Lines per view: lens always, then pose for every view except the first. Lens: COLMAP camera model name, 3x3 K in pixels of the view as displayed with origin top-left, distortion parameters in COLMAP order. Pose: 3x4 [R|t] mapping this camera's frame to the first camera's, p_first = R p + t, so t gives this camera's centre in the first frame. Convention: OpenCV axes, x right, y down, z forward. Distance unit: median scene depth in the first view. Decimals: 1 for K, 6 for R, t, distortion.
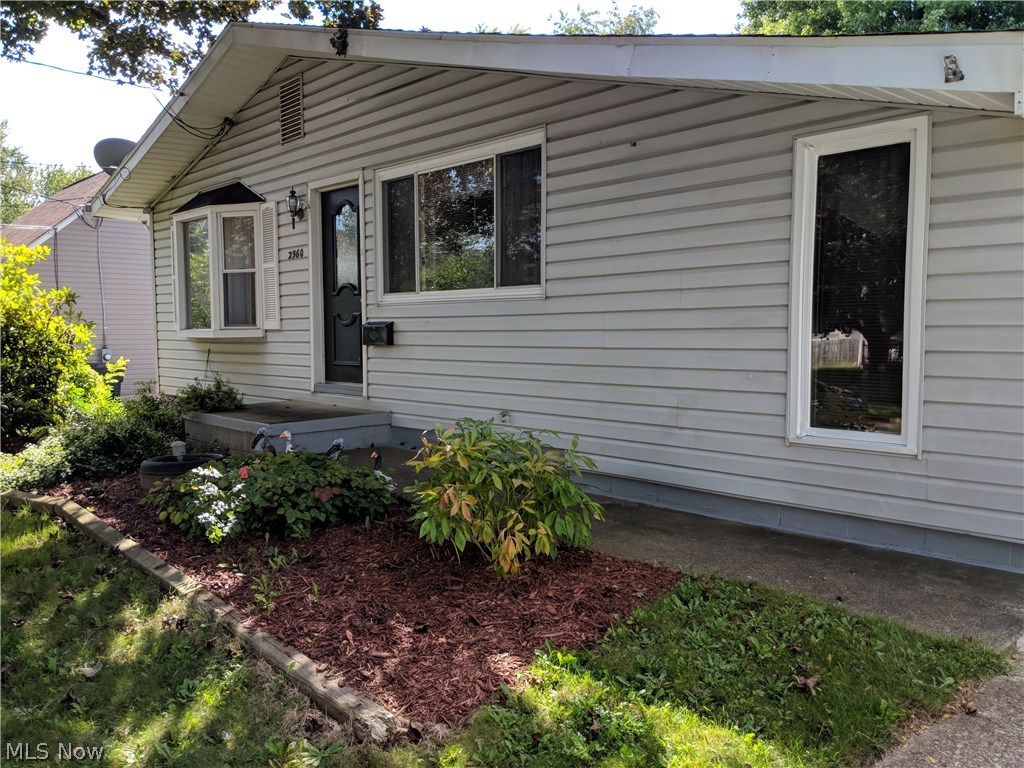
lens RADIAL K [[831.3, 0, 509.4], [0, 831.3, 387.9], [0, 0, 1]] dist [0.060232, -0.118454]
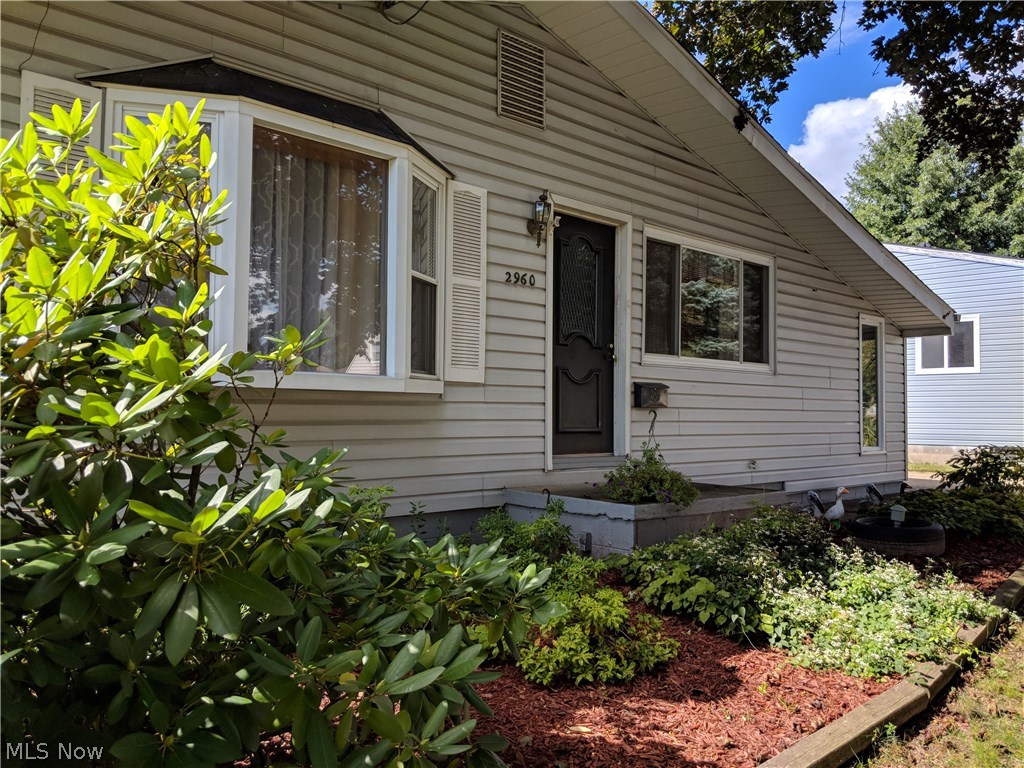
lens RADIAL K [[831.3, 0, 514.2], [0, 831.3, 391.6], [0, 0, 1]] dist [0.060232, -0.118454]
pose [[-0.009915, 0.028583, 0.999542, -1.082973], [0.057611, 0.997947, -0.027966, -0.051481], [-0.998290, 0.057308, -0.011541, 1.152974]]
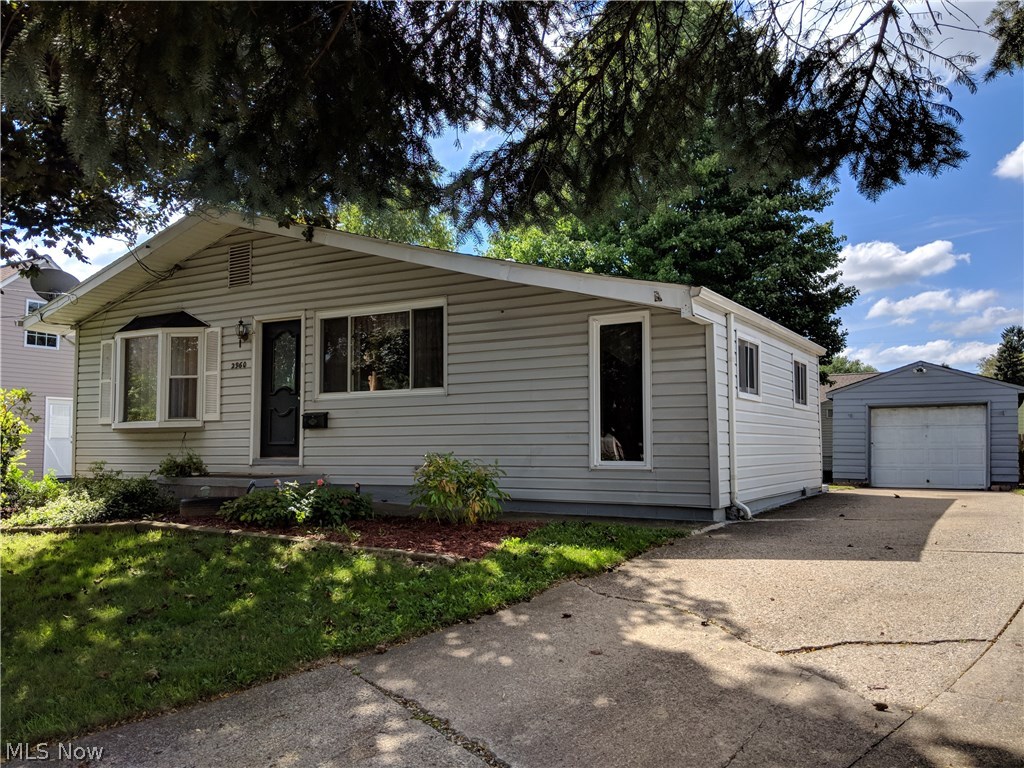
lens RADIAL K [[831.3, 0, 518.9], [0, 831.3, 383.0], [0, 0, 1]] dist [0.060232, -0.118454]
pose [[0.958107, 0.021957, 0.285568, -0.232921], [0.020451, 0.989267, -0.144680, 0.088179], [-0.285680, 0.144459, 0.947375, -0.494189]]
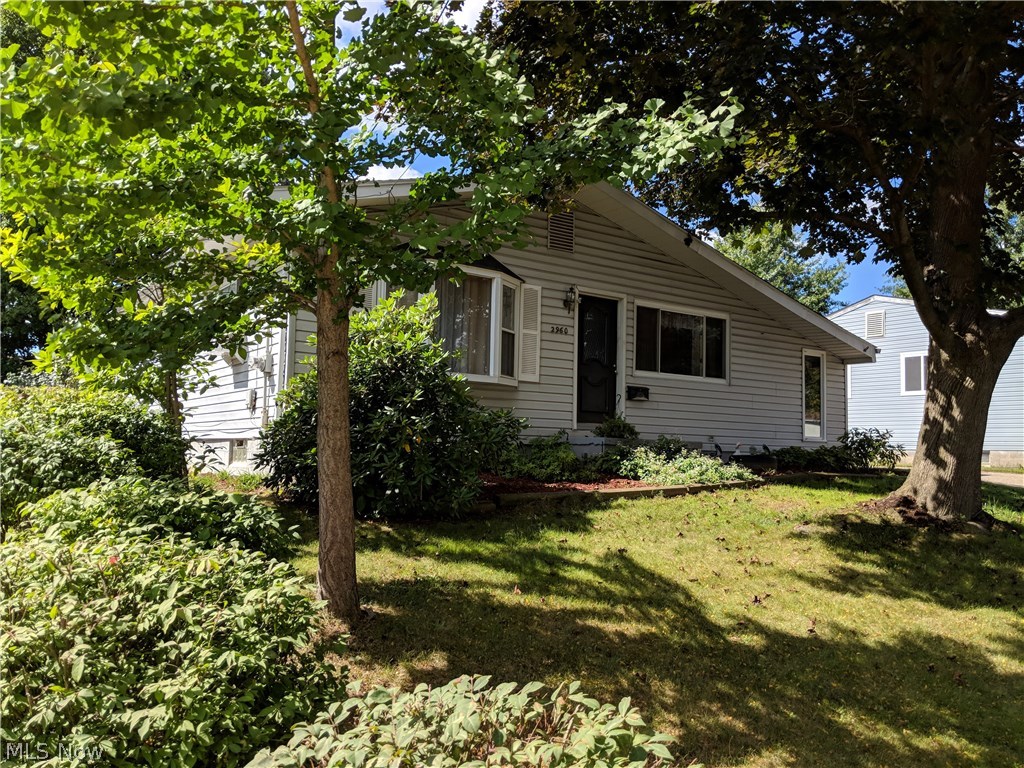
lens RADIAL K [[831.3, 0, 509.2], [0, 831.3, 386.6], [0, 0, 1]] dist [0.060232, -0.118454]
pose [[0.140374, 0.082480, 0.986657, -1.833626], [0.042421, 0.995108, -0.089222, 0.059332], [-0.989189, 0.054379, 0.136189, 1.017615]]
